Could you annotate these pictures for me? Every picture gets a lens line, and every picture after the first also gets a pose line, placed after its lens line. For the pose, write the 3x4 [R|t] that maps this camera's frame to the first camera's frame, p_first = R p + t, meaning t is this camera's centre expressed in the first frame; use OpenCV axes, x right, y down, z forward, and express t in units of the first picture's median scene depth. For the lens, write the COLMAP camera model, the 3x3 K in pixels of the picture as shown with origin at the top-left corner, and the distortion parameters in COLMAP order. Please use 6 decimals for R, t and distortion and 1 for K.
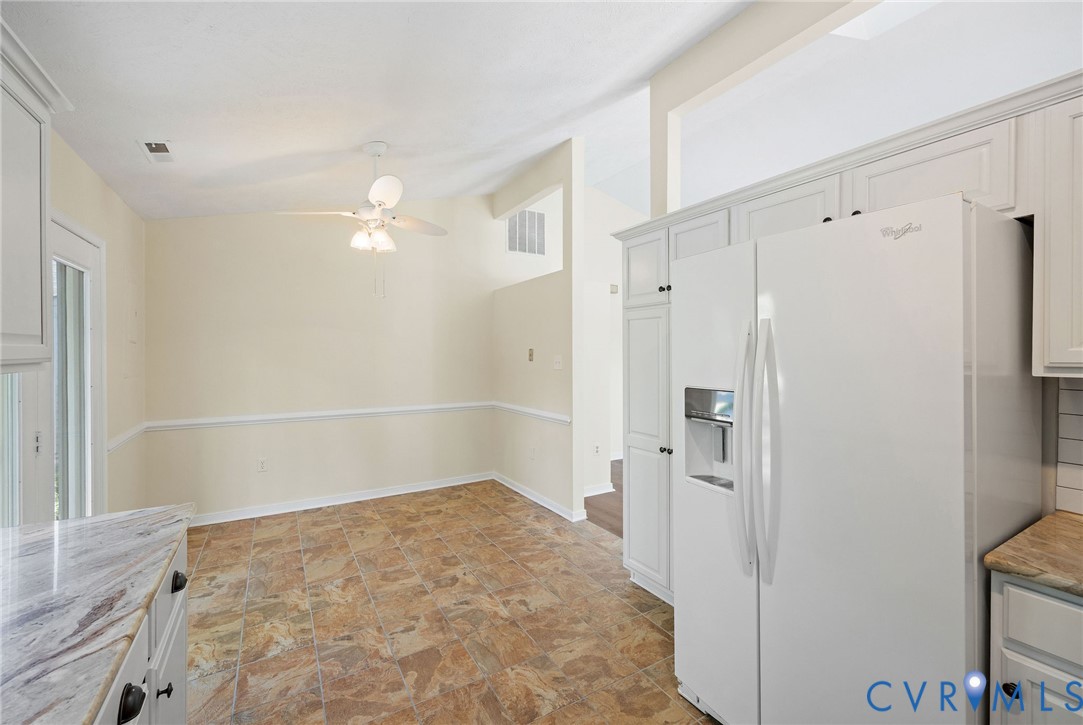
lens RADIAL K [[444.0, 0, 535.1], [0, 444.0, 337.0], [0, 0, 1]] dist [-0.000023, 0.000143]
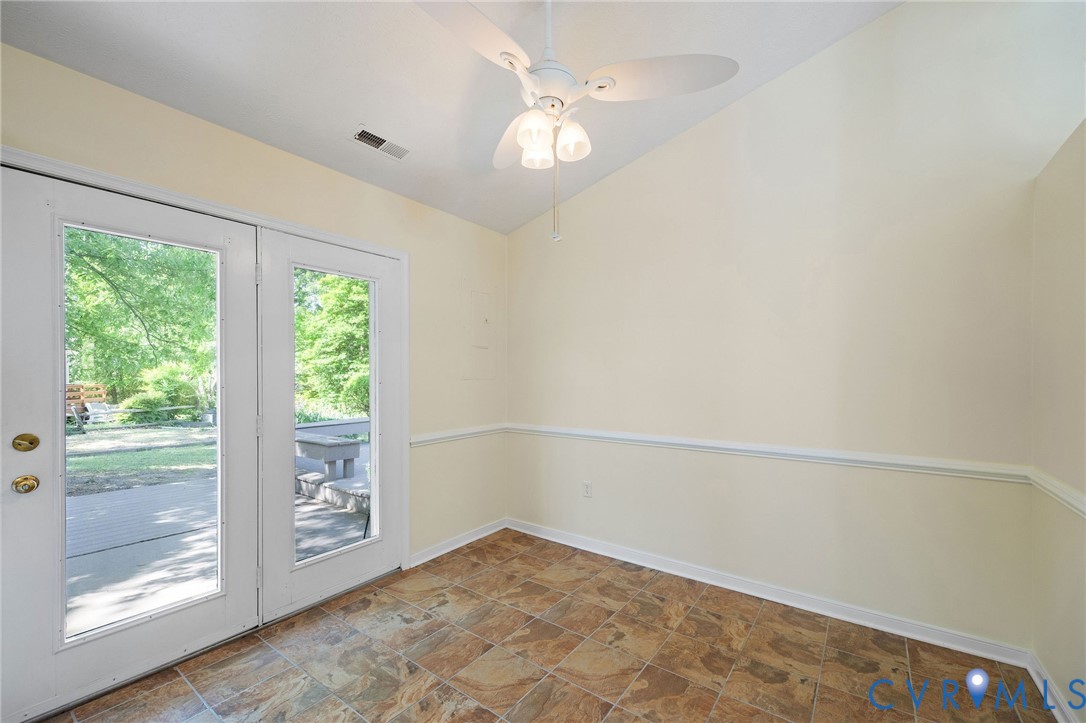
lens RADIAL K [[436.9, 0, 545.5], [0, 436.9, 372.4], [0, 0, 1]] dist [0.002427, 0.000045]
pose [[0.392660, -0.009340, -0.919636, 0.173654], [0.039107, 0.999214, 0.006550, 0.087819], [0.918852, -0.038536, 0.392717, 0.907282]]
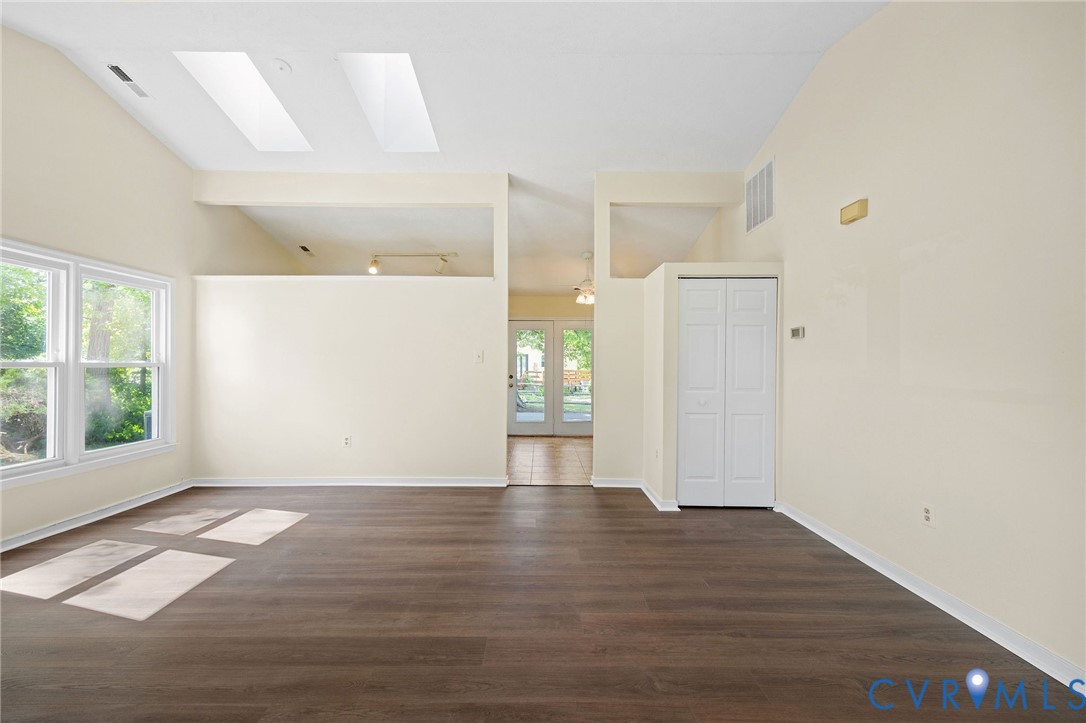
lens RADIAL K [[429.8, 0, 540.5], [0, 429.8, 361.5], [0, 0, 1]] dist [0.000638, -0.000030]
pose [[-0.511895, -0.012261, -0.858961, 1.688750], [0.027227, 0.999164, -0.030488, 0.146930], [0.858617, -0.038993, -0.511133, 2.114812]]
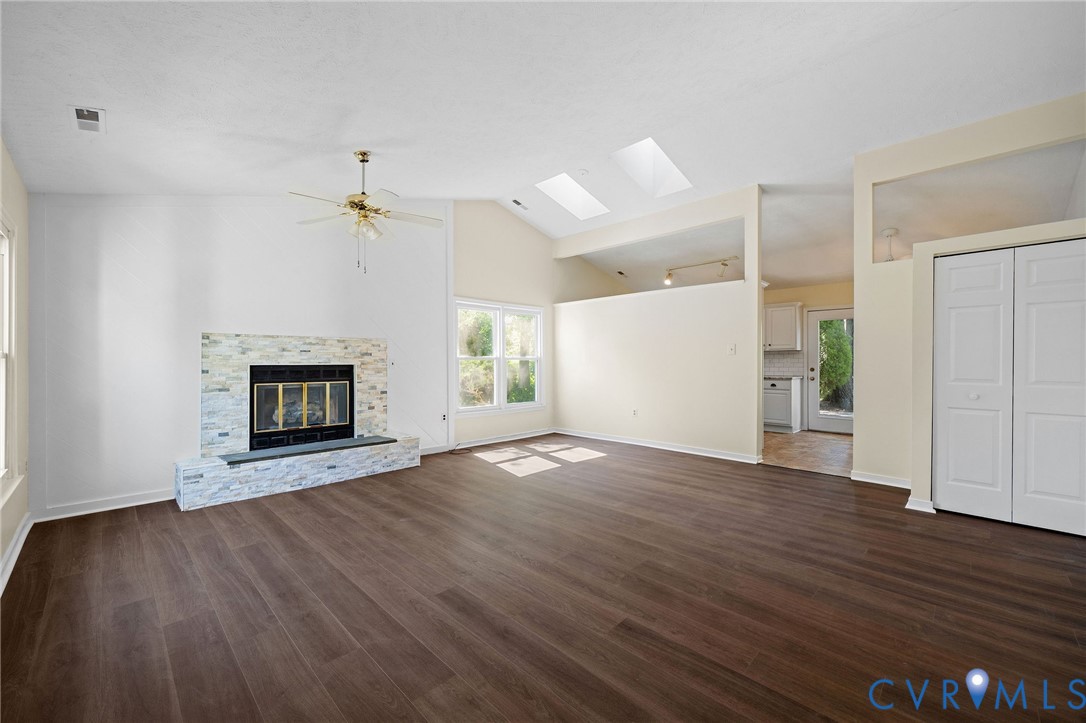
lens RADIAL K [[429.8, 0, 540.5], [0, 429.8, 361.5], [0, 0, 1]] dist [0.000638, -0.000030]
pose [[-0.969950, 0.000080, -0.243304, 1.695648], [0.008926, 0.999338, -0.035257, 0.186935], [0.243140, -0.036370, -0.969309, 2.735105]]
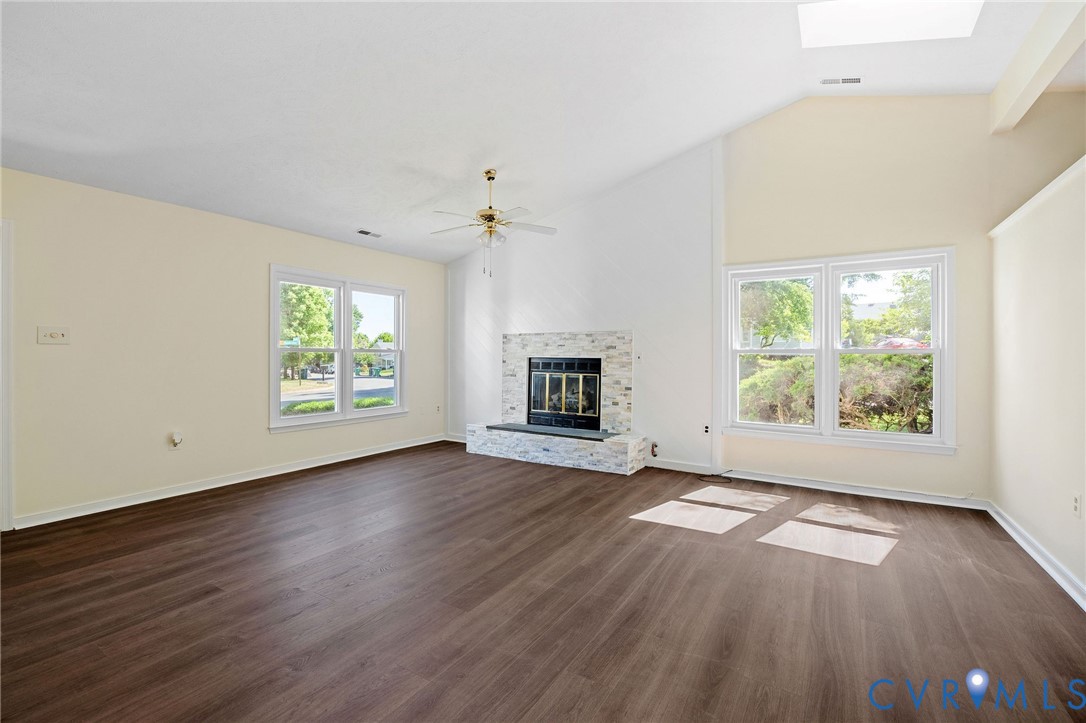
lens RADIAL K [[479.9, 0, 534.3], [0, 479.9, 358.3], [0, 0, 1]] dist [-0.013540, -0.000009]
pose [[-0.449727, -0.011093, 0.893097, 0.313903], [-0.036945, 0.999298, -0.006192, 0.152603], [-0.892402, -0.035780, -0.449821, 1.931583]]
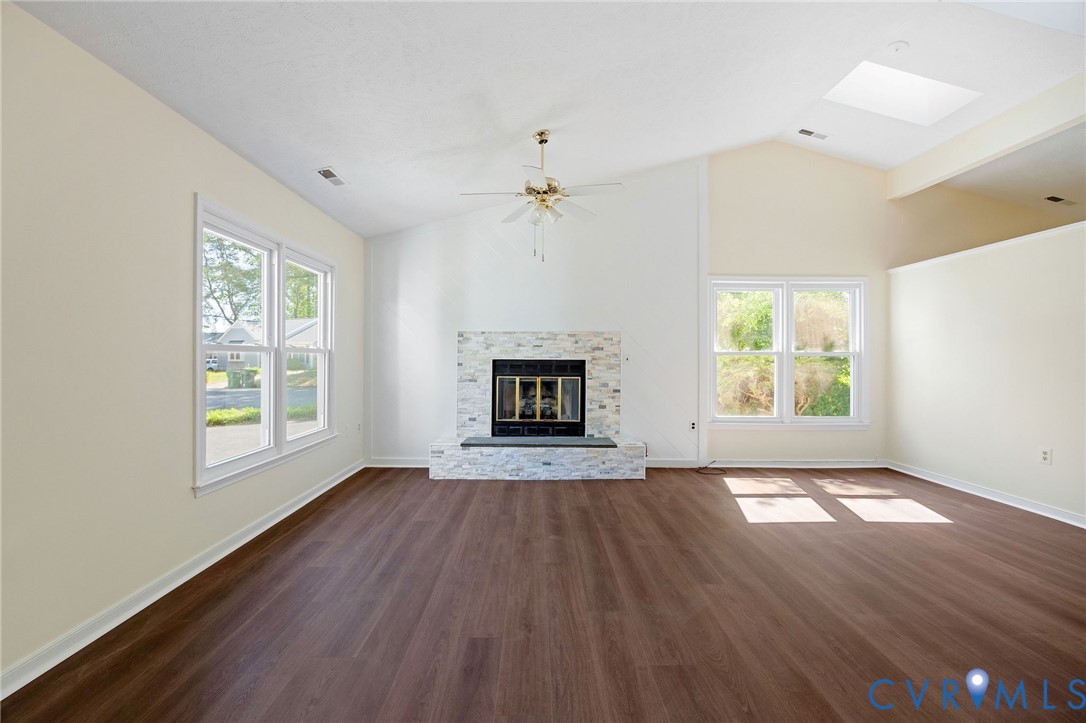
lens RADIAL K [[459.7, 0, 540.0], [0, 459.7, 357.1], [0, 0, 1]] dist [-0.010774, 0.000173]
pose [[-0.861532, -0.006509, 0.507662, 1.229641], [-0.024844, 0.999260, -0.029350, 0.176809], [-0.507096, -0.037898, -0.861056, 2.458462]]
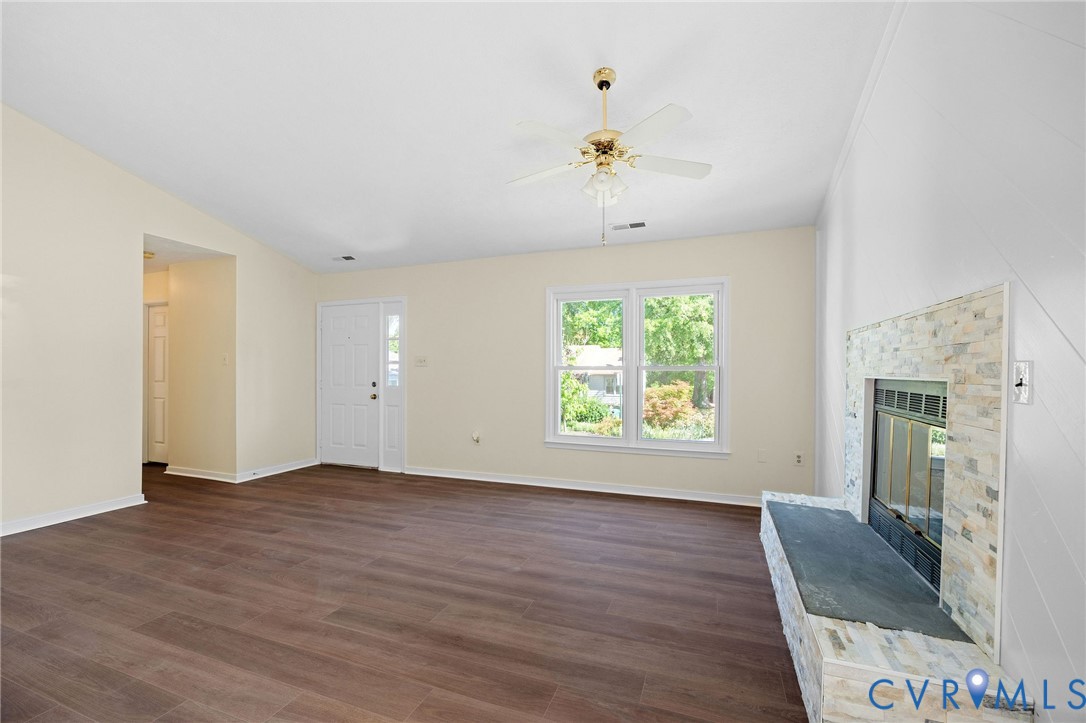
lens RADIAL K [[461.5, 0, 541.0], [0, 461.5, 373.9], [0, 0, 1]] dist [-0.008377, -0.000040]
pose [[0.785171, -0.003588, 0.619269, 1.170661], [-0.021375, 0.999230, 0.032892, 0.107172], [-0.618910, -0.039063, 0.784490, 0.602549]]
